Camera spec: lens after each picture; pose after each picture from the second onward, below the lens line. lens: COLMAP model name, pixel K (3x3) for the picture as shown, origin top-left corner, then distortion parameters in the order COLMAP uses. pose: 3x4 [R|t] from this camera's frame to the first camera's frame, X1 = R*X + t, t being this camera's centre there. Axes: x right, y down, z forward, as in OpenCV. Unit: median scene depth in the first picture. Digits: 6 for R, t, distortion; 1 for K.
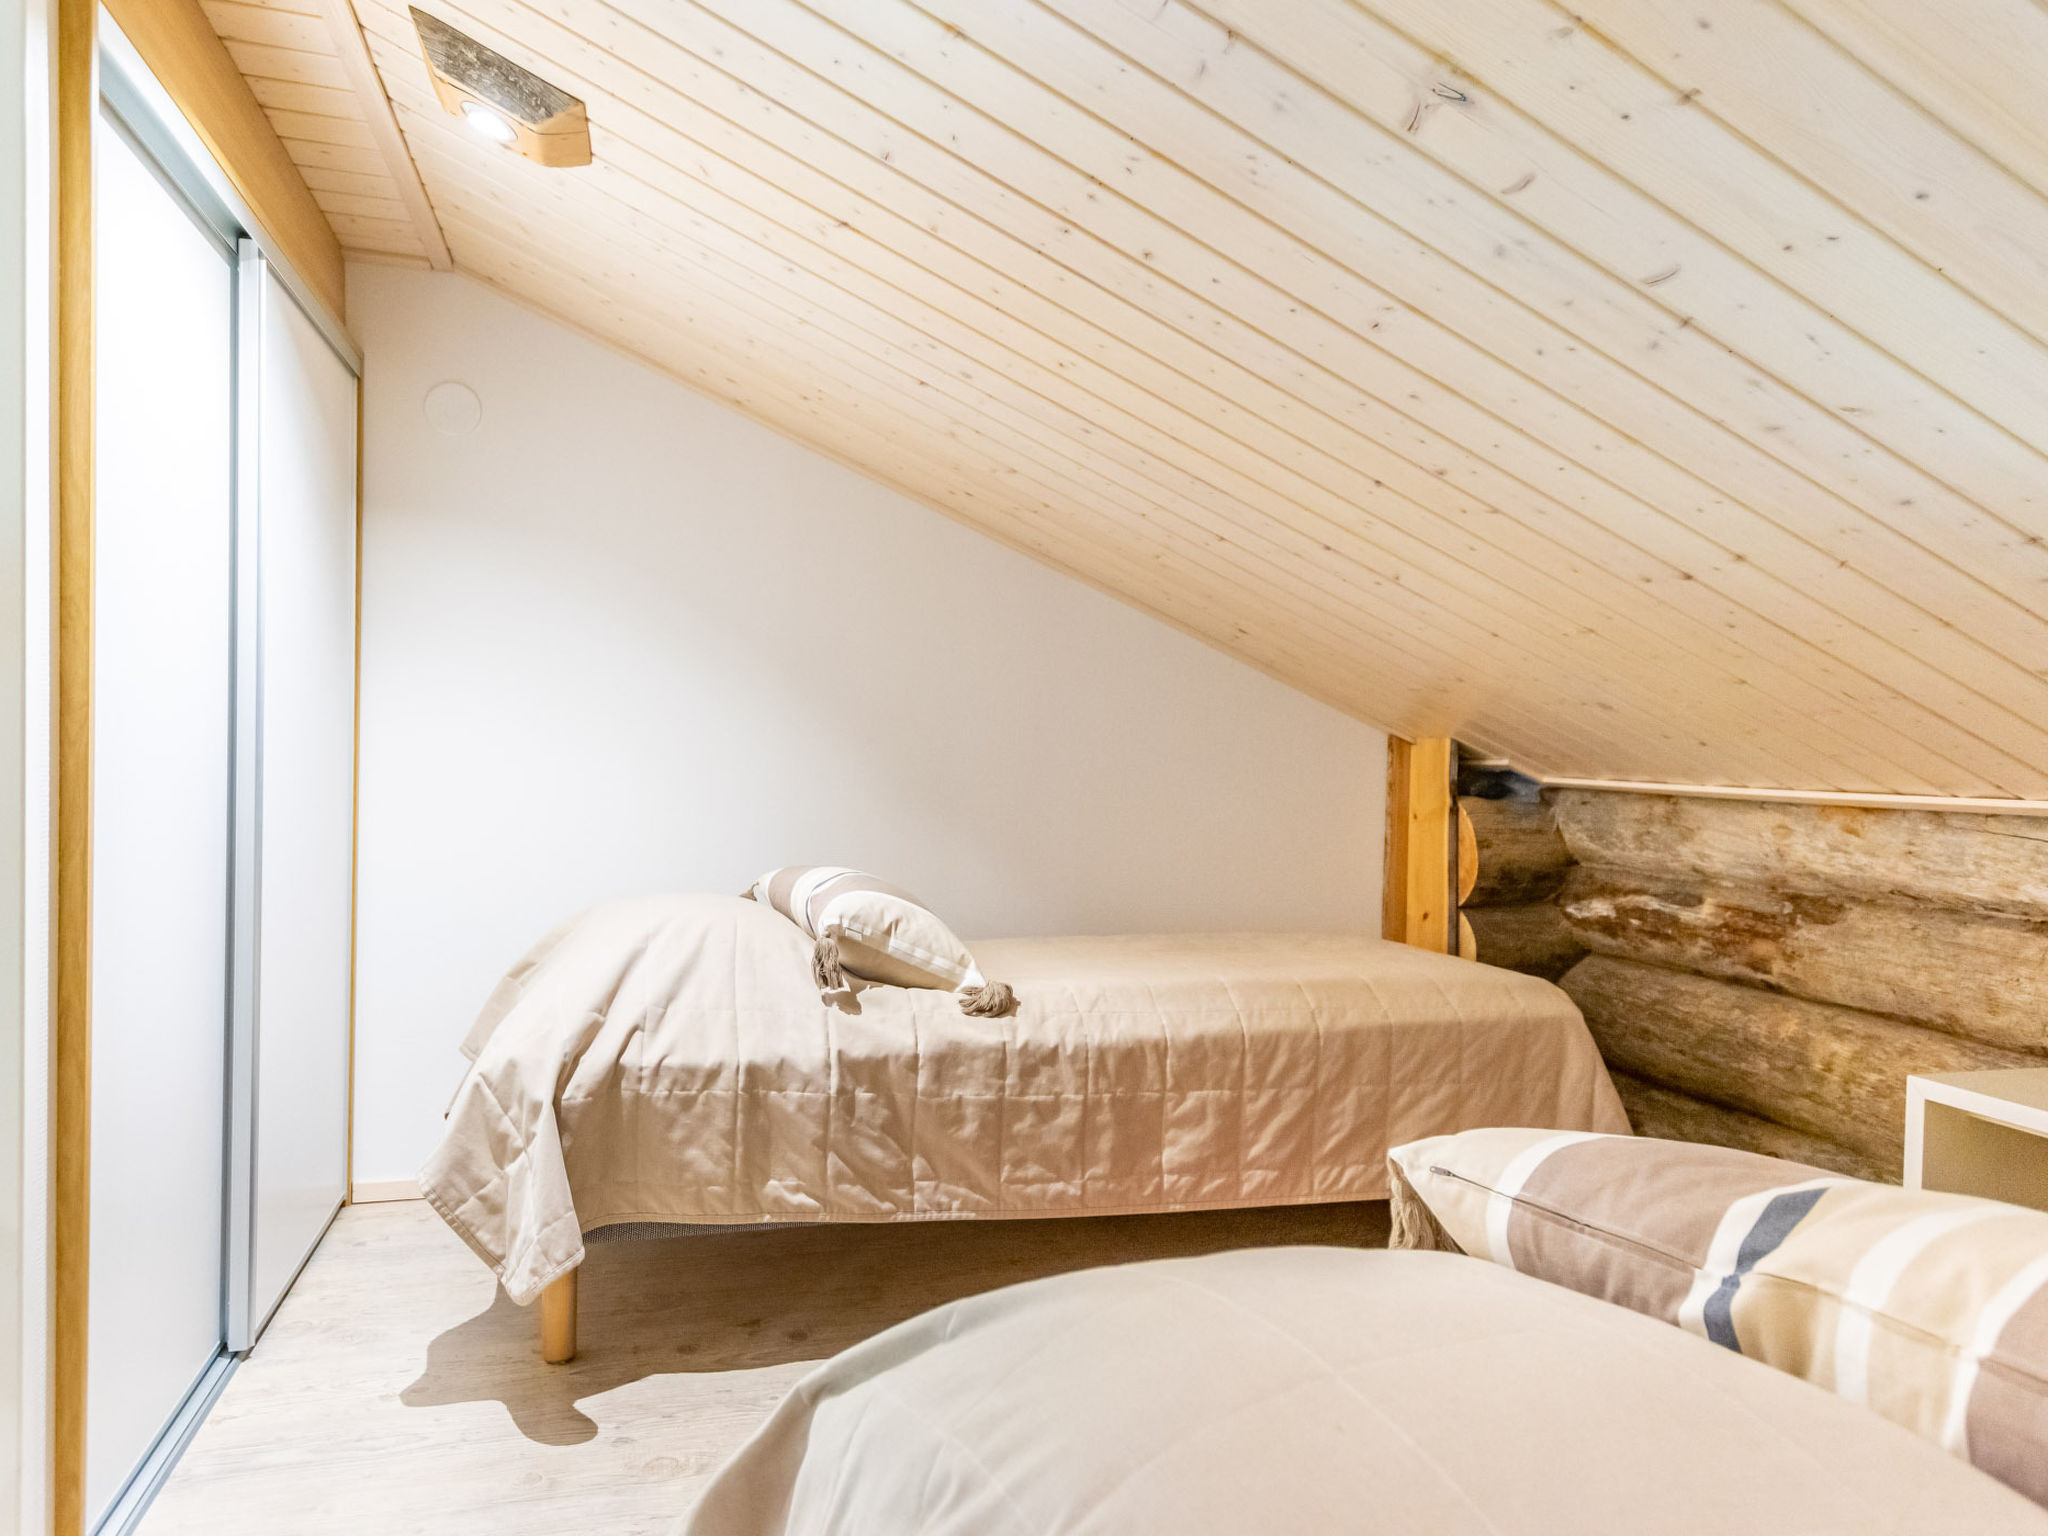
lens RADIAL K [[1353.3, 0, 1024.5], [0, 1353.3, 764.8], [0, 0, 1]] dist [0.015288, 0.000308]
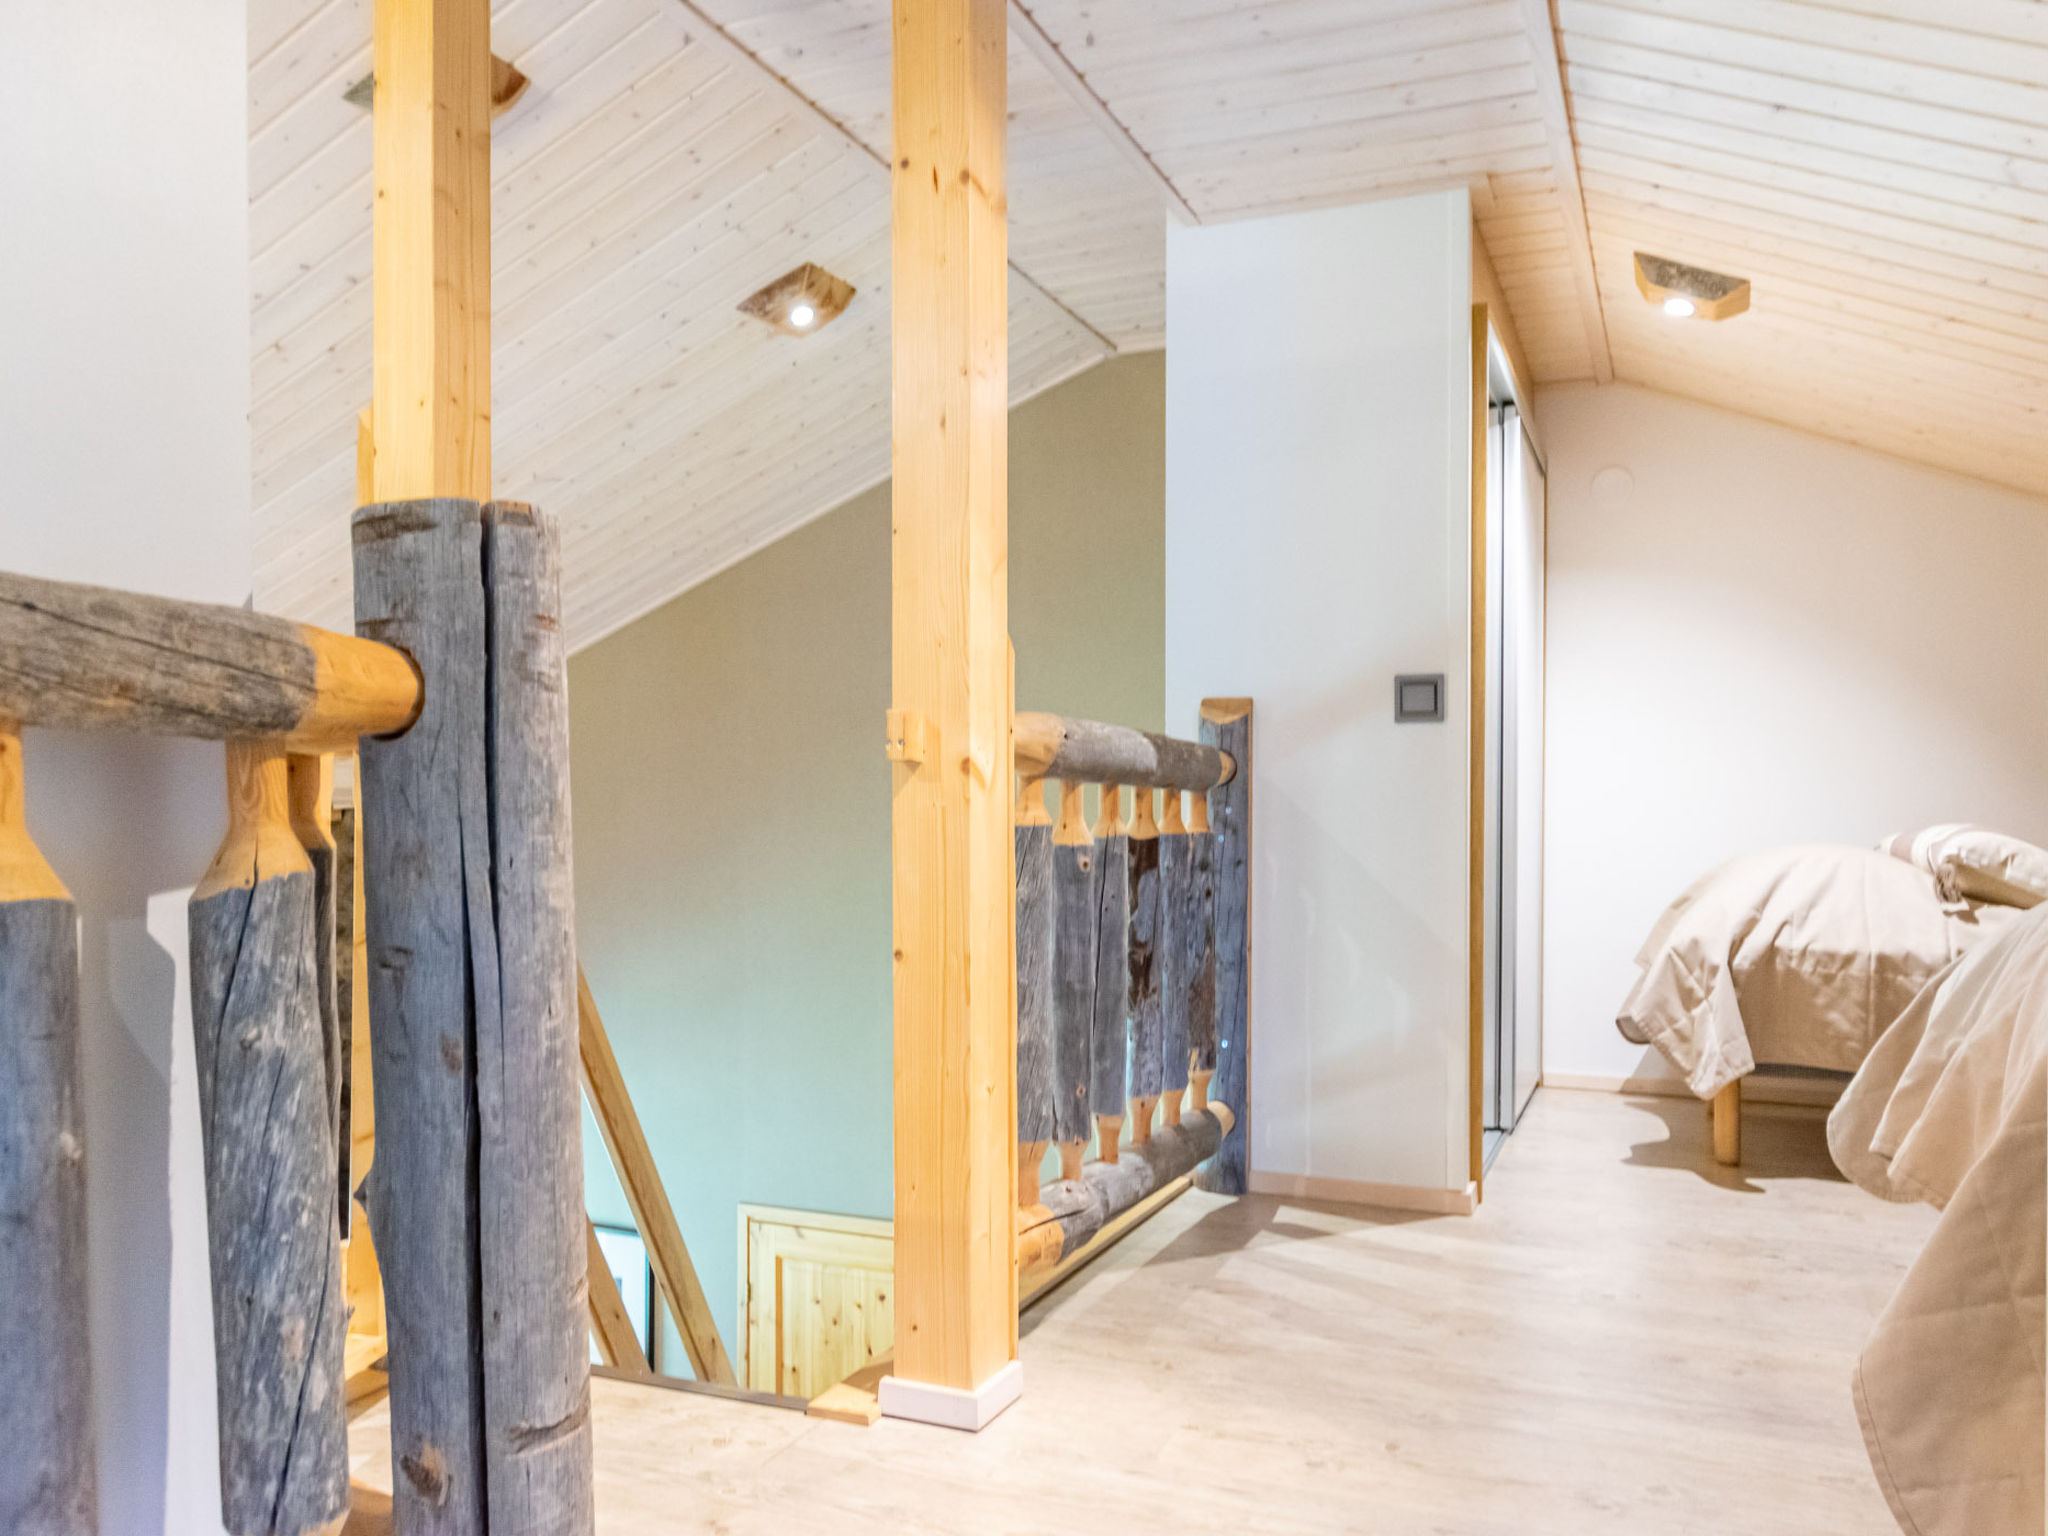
lens RADIAL K [[1532.2, 0, 1025.1], [0, 1532.2, 818.7], [0, 0, 1]] dist [0.008621, 0.003411]
pose [[0.771192, -0.014523, -0.636436, 0.112161], [0.006967, 0.999872, -0.014375, 0.106287], [0.636564, 0.006652, 0.771195, -0.698511]]
